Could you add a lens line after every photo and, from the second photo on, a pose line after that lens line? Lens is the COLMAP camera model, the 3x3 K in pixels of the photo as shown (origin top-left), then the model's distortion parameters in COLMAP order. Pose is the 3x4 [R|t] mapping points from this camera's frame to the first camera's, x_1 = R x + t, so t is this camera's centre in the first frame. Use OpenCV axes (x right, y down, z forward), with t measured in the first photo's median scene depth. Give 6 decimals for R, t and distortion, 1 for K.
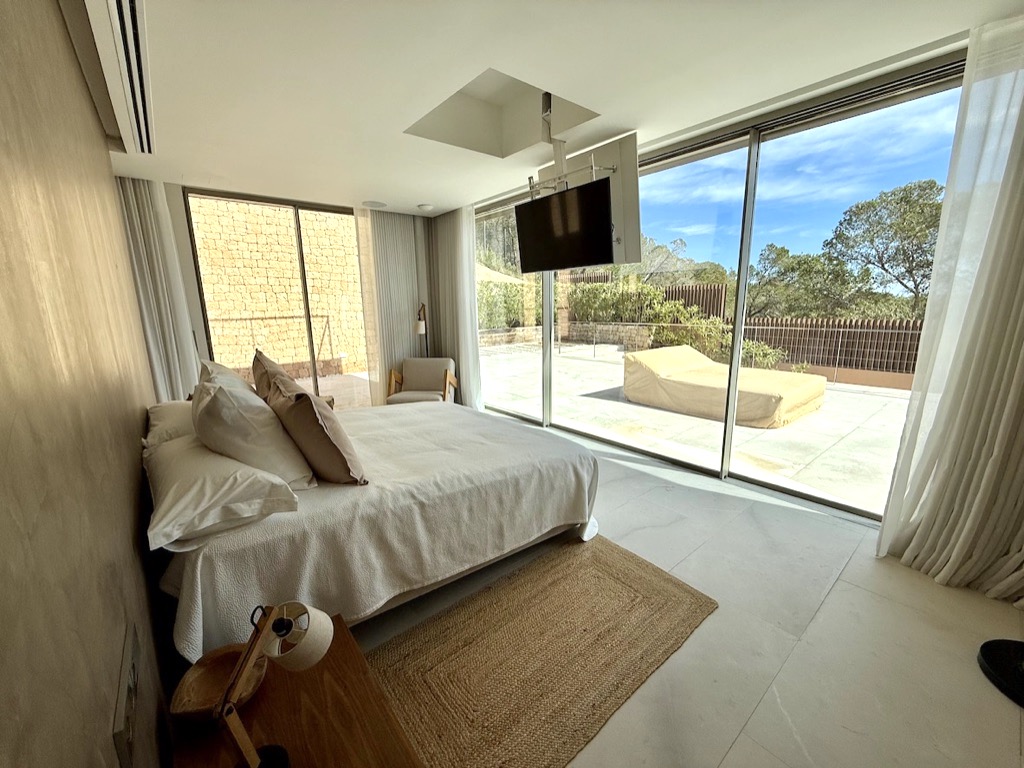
lens RADIAL K [[408.1, 0, 509.4], [0, 408.1, 384.3], [0, 0, 1]] dist [0.001115, 0.000027]
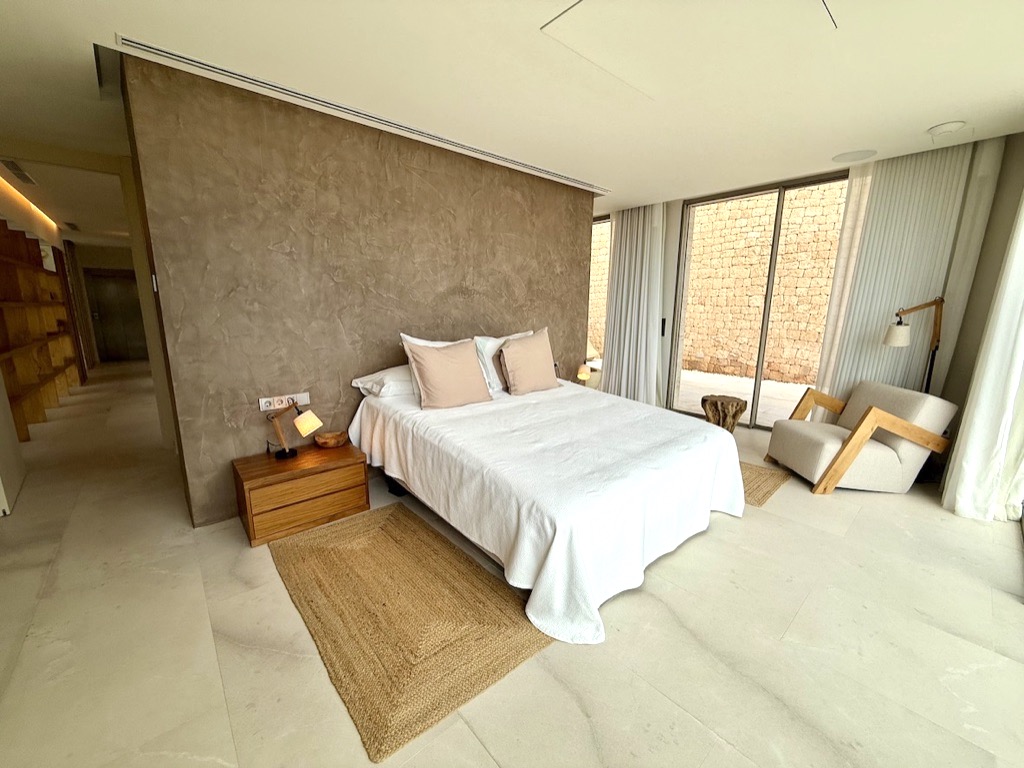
lens RADIAL K [[408.1, 0, 509.4], [0, 408.1, 384.3], [0, 0, 1]] dist [0.001115, 0.000027]
pose [[0.028731, 0.211375, -0.976983, 0.776457], [-0.202350, 0.958380, 0.201399, -0.153527], [0.978892, 0.191906, 0.070307, 0.799220]]
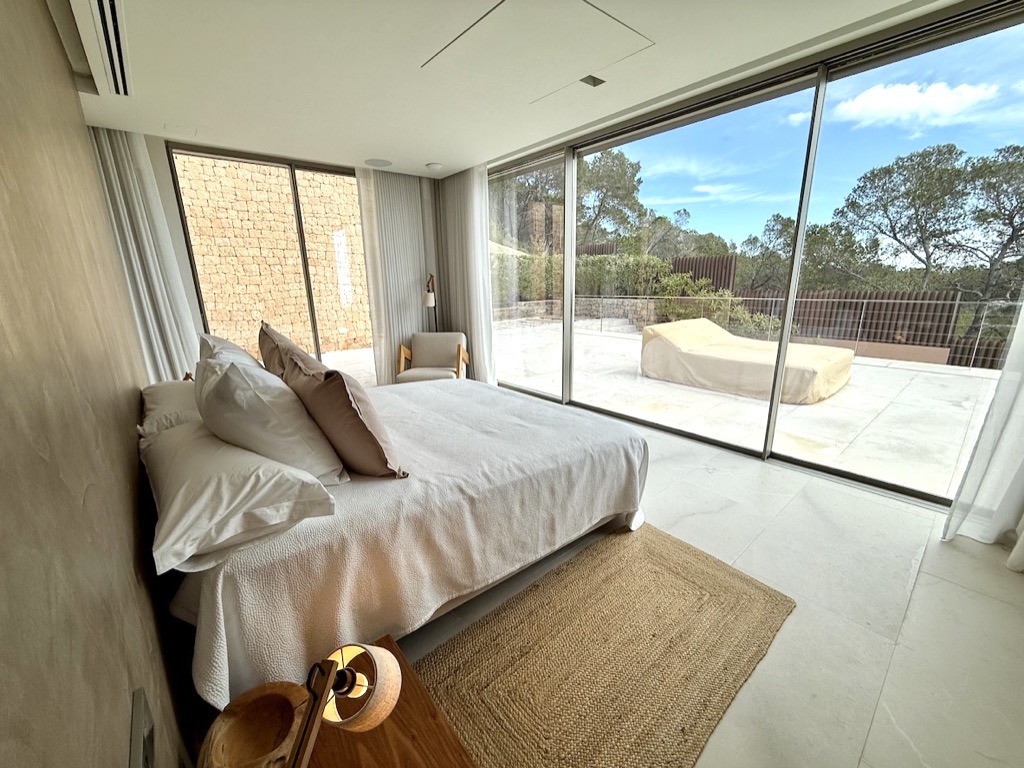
lens RADIAL K [[408.1, 0, 509.4], [0, 408.1, 384.3], [0, 0, 1]] dist [0.001115, 0.000027]
pose [[0.999907, -0.007426, 0.011480, -0.095643], [0.006745, 0.998277, 0.058292, 0.001918], [-0.011893, -0.058210, 0.998234, 0.104899]]
